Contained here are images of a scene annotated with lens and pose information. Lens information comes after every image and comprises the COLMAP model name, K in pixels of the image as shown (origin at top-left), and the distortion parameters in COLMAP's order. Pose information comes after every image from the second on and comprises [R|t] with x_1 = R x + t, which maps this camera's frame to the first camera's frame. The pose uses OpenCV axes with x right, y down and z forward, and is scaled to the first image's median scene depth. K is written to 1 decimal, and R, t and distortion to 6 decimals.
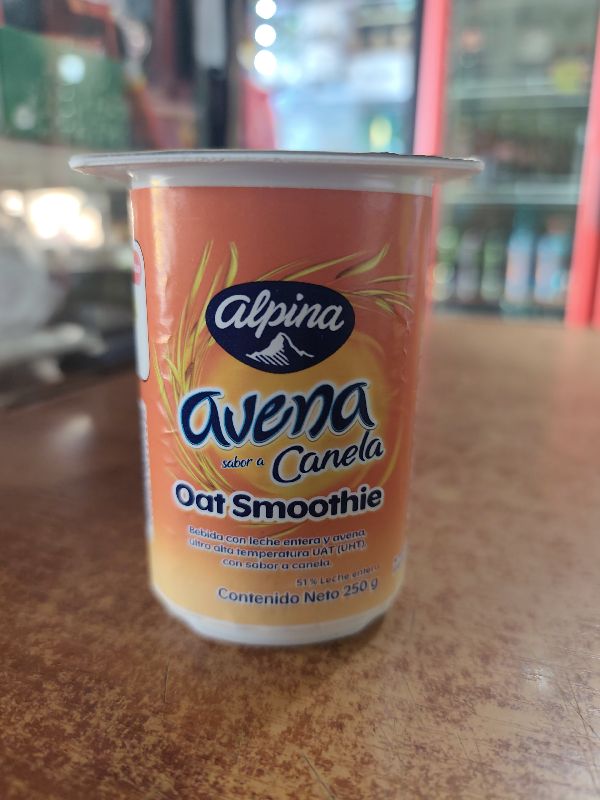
lens RADIAL K [[591.0, 0, 307.9], [0, 591.0, 419.4], [0, 0, 1]] dist [-0.070429, 0.007123]
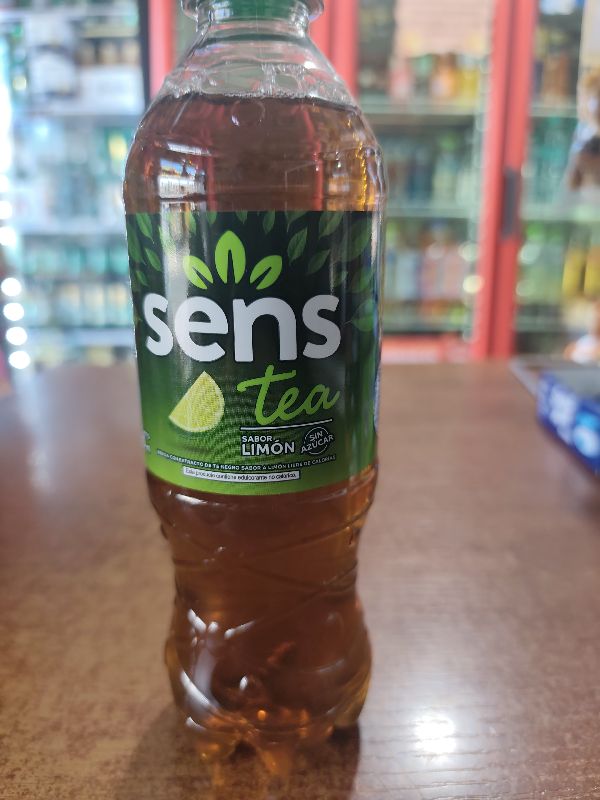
lens RADIAL K [[591.0, 0, 300.5], [0, 591.0, 409.2], [0, 0, 1]] dist [-0.070429, 0.007123]
pose [[0.936088, -0.127964, 0.327665, 0.423650], [0.122370, 0.991767, 0.037725, -0.486388], [-0.329795, 0.004782, 0.944040, -0.829253]]
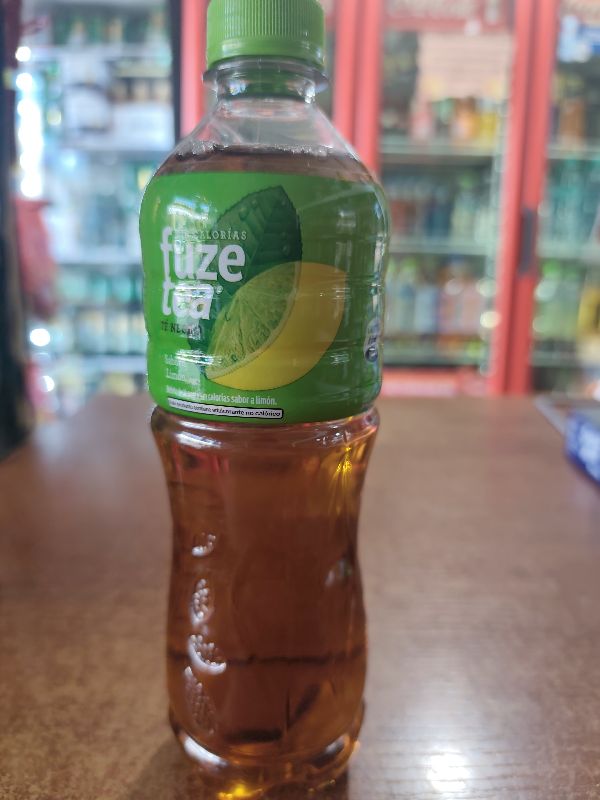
lens RADIAL K [[591.0, 0, 298.8], [0, 591.0, 412.9], [0, 0, 1]] dist [-0.070429, 0.007123]
pose [[0.943384, -0.096132, 0.317467, 0.076405], [0.102731, 0.994701, -0.004070, -0.562594], [-0.315394, 0.036453, 0.948260, -1.011431]]
